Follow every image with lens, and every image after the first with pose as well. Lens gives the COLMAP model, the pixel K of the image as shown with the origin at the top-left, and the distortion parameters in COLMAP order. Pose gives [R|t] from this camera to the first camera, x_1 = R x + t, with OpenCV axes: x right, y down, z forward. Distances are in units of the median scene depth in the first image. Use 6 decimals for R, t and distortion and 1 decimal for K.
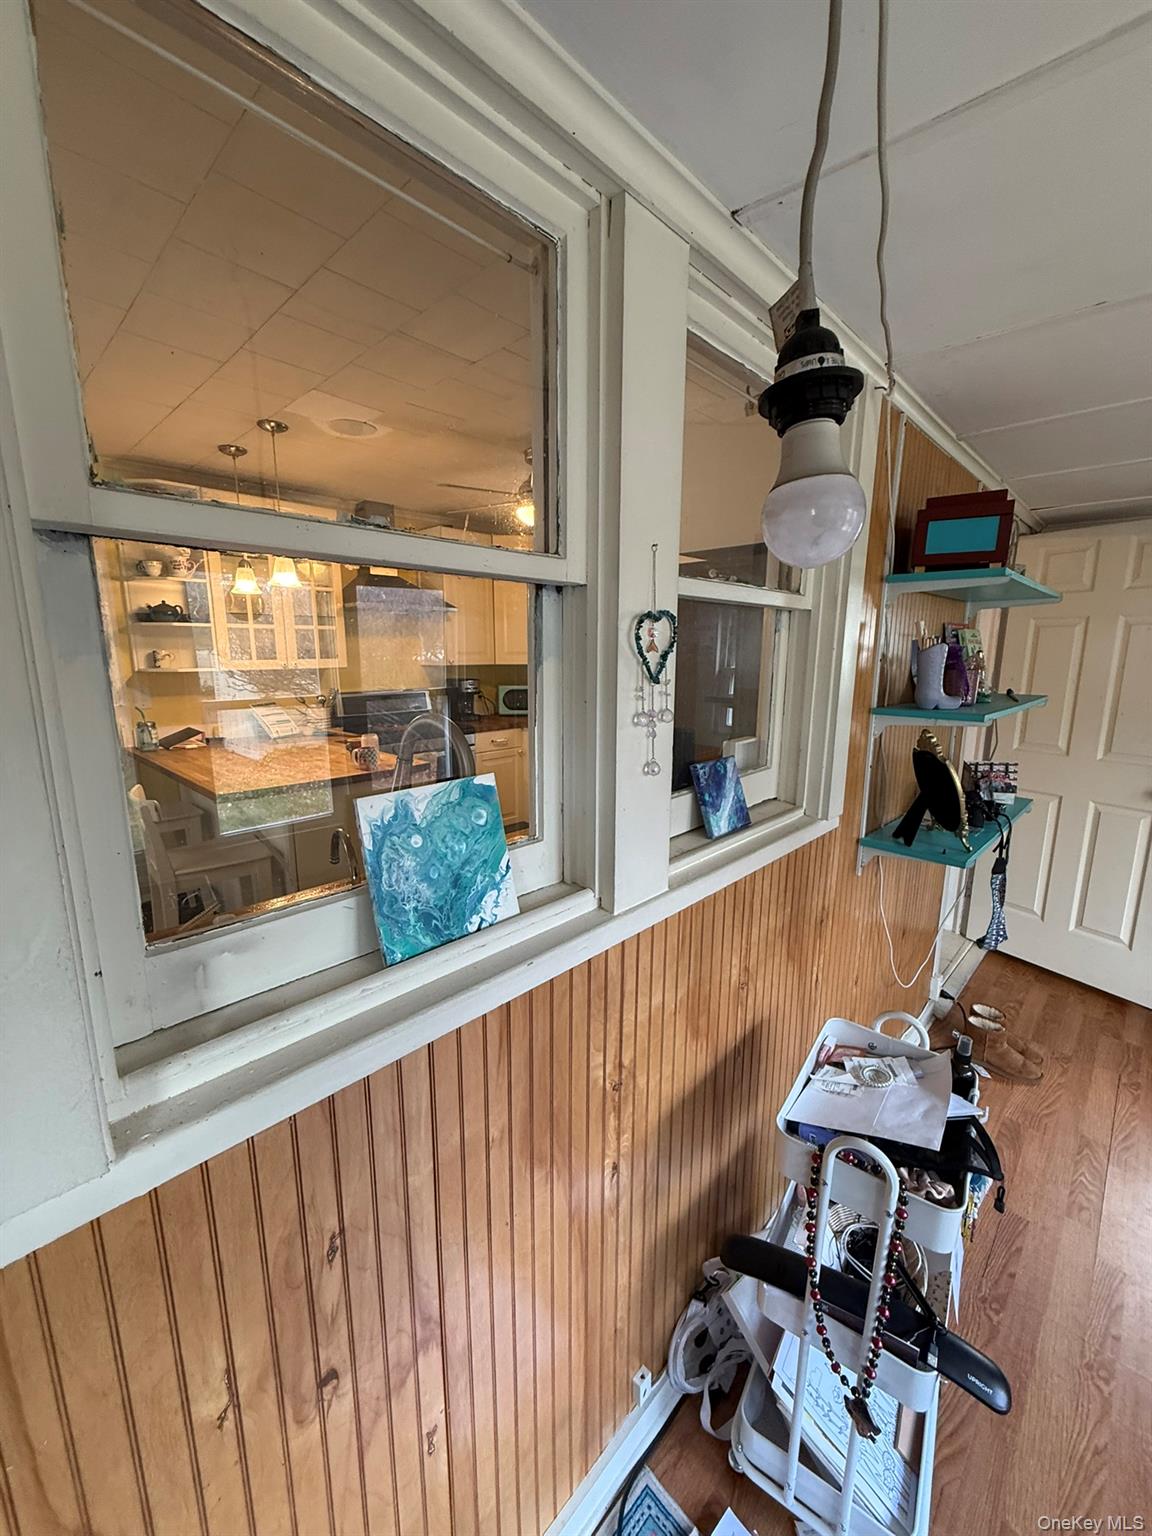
lens RADIAL K [[609.0, 0, 577.2], [0, 609.0, 762.6], [0, 0, 1]] dist [-0.002302, 0.000549]
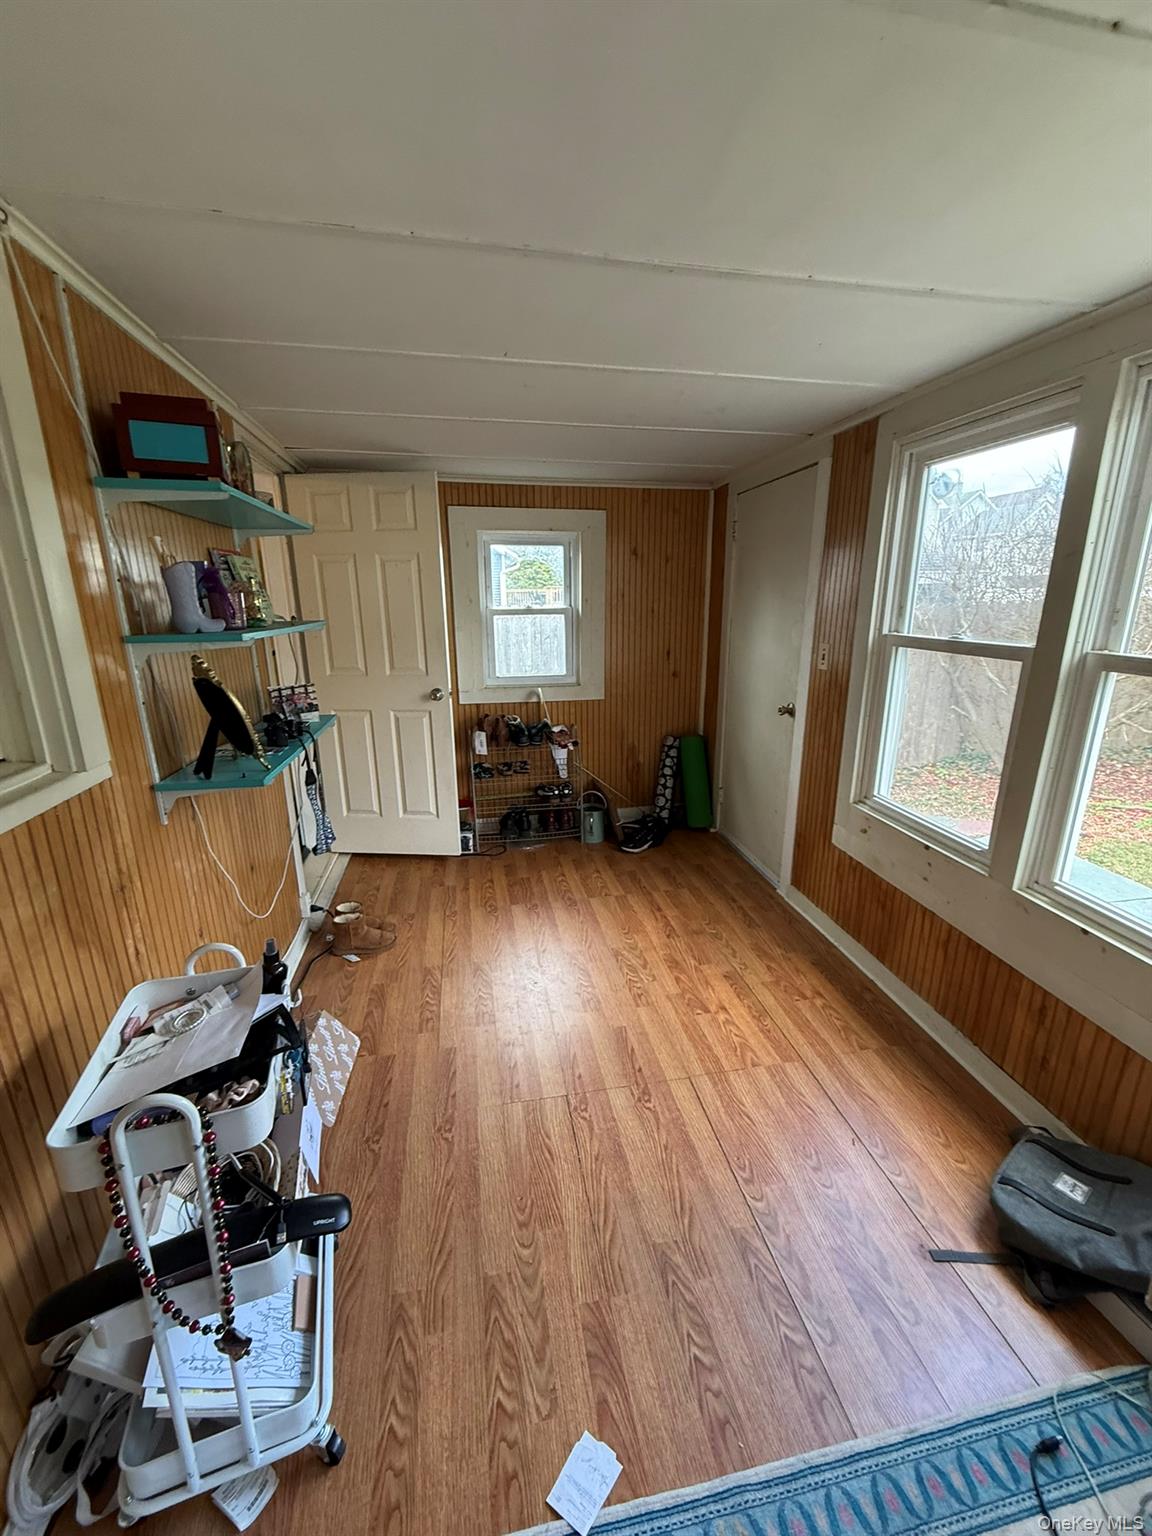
lens RADIAL K [[609.0, 0, 577.2], [0, 609.0, 762.6], [0, 0, 1]] dist [-0.002302, 0.000549]
pose [[0.576396, -0.222096, 0.786410, 0.137315], [0.158948, 0.974448, 0.158700, 0.054798], [-0.801563, 0.033525, 0.596970, -0.041515]]
